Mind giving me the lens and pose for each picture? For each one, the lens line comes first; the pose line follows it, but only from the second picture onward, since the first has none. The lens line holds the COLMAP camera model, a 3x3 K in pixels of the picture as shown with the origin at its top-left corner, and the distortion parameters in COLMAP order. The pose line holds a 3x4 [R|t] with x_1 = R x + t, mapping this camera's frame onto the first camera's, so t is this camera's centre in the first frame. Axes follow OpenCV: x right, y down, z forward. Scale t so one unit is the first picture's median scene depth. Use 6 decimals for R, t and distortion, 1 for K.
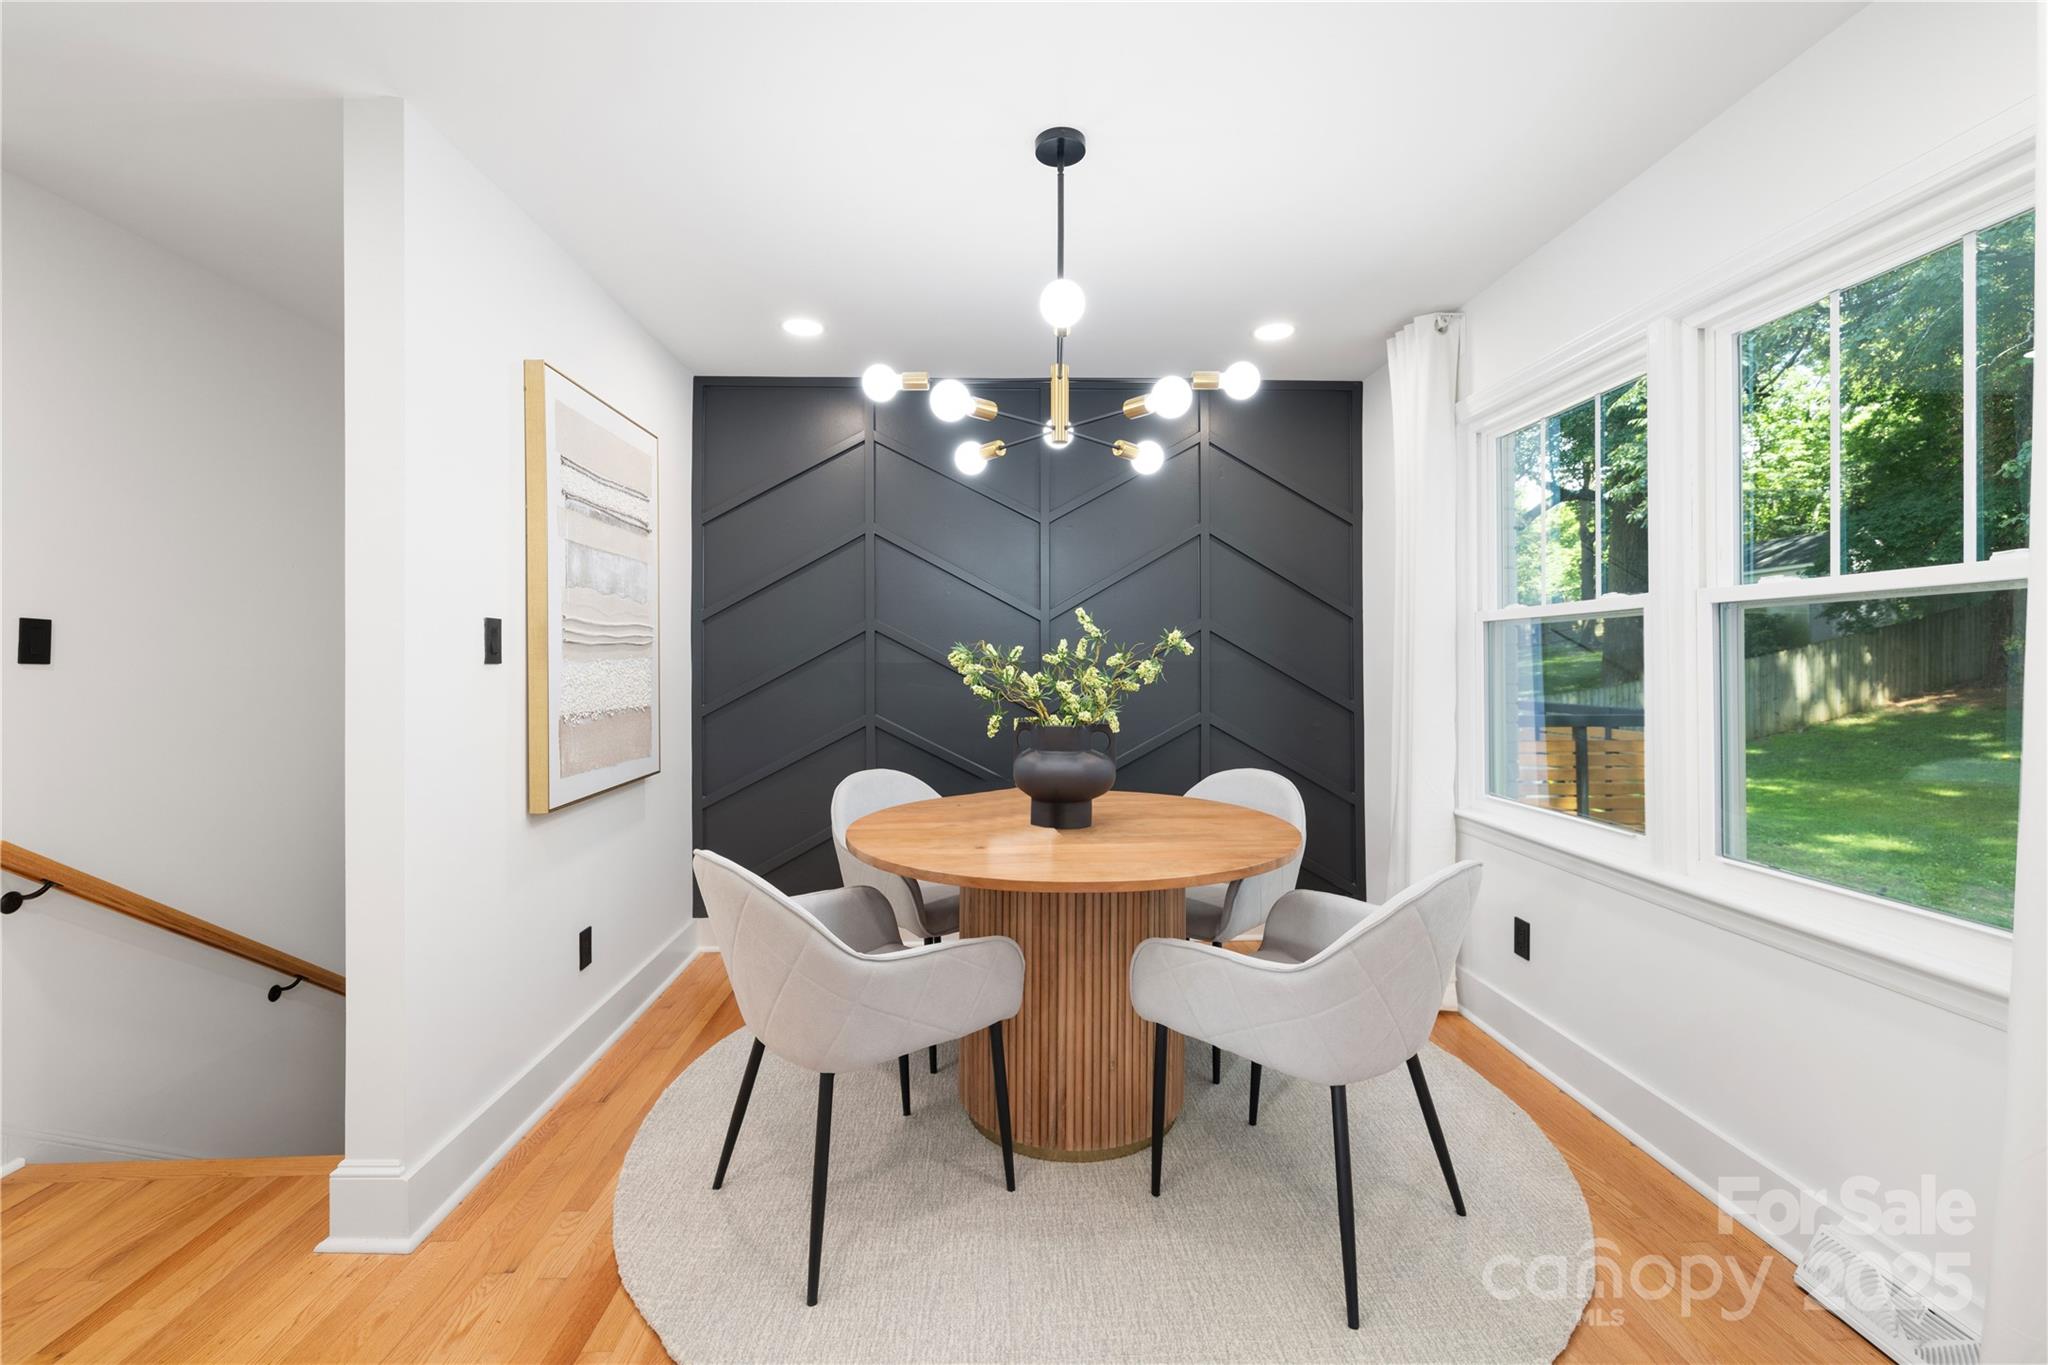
lens RADIAL K [[863.6, 0, 1022.8], [0, 863.6, 669.0], [0, 0, 1]] dist [0.000747, 0.000760]
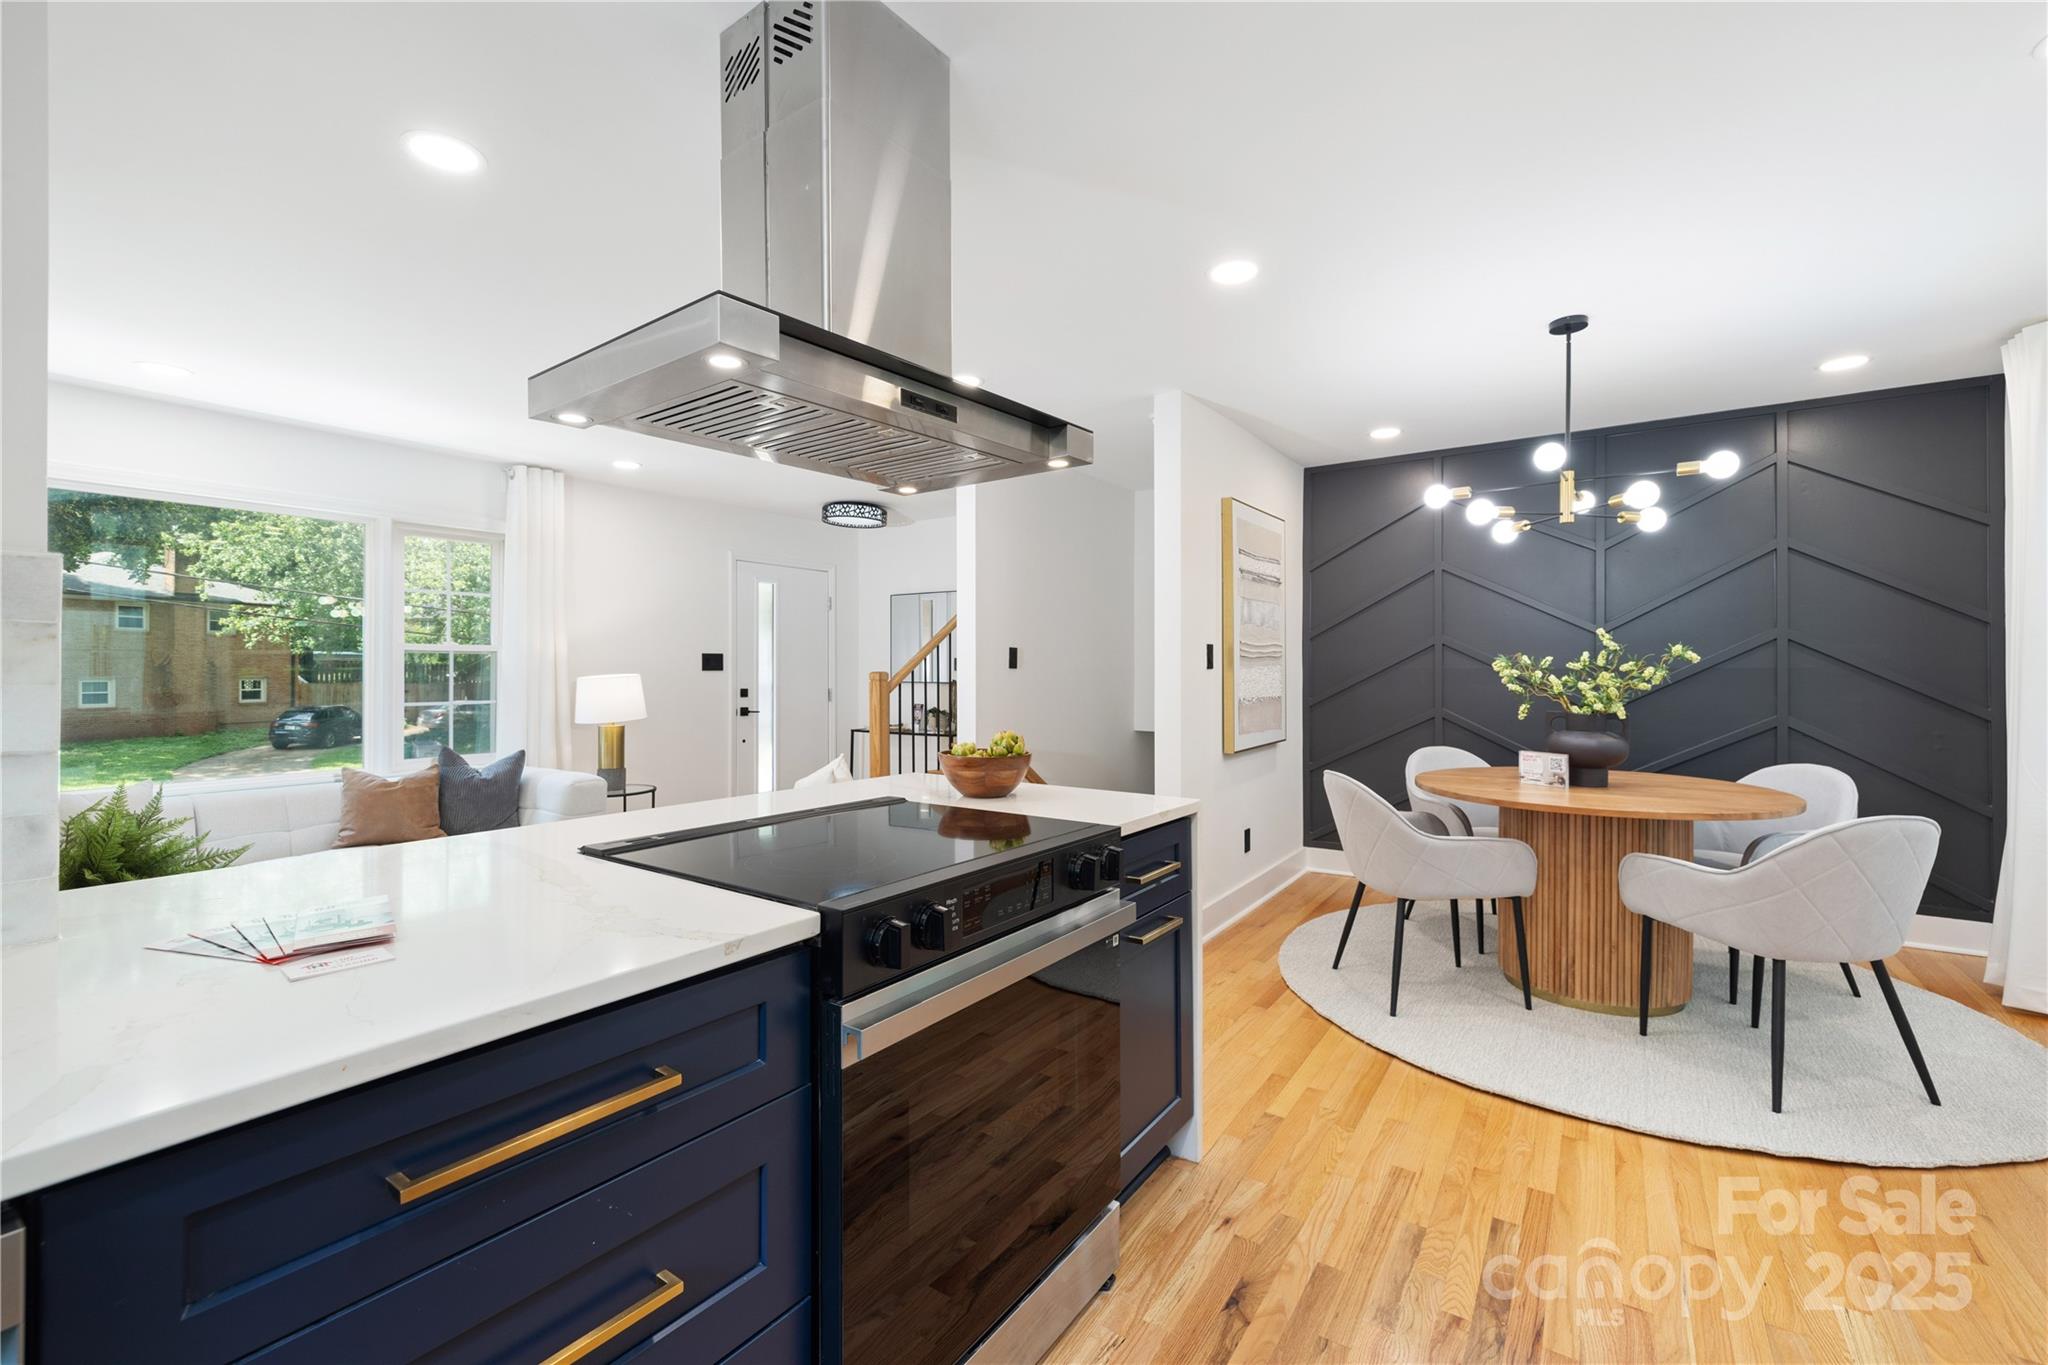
lens RADIAL K [[863.6, 0, 1022.8], [0, 863.6, 669.0], [0, 0, 1]] dist [0.000747, 0.000760]
pose [[0.803153, 0.000921, -0.595772, 0.150705], [-0.005013, 0.999974, -0.005212, 0.005037], [0.595752, 0.007173, 0.803137, -0.657588]]
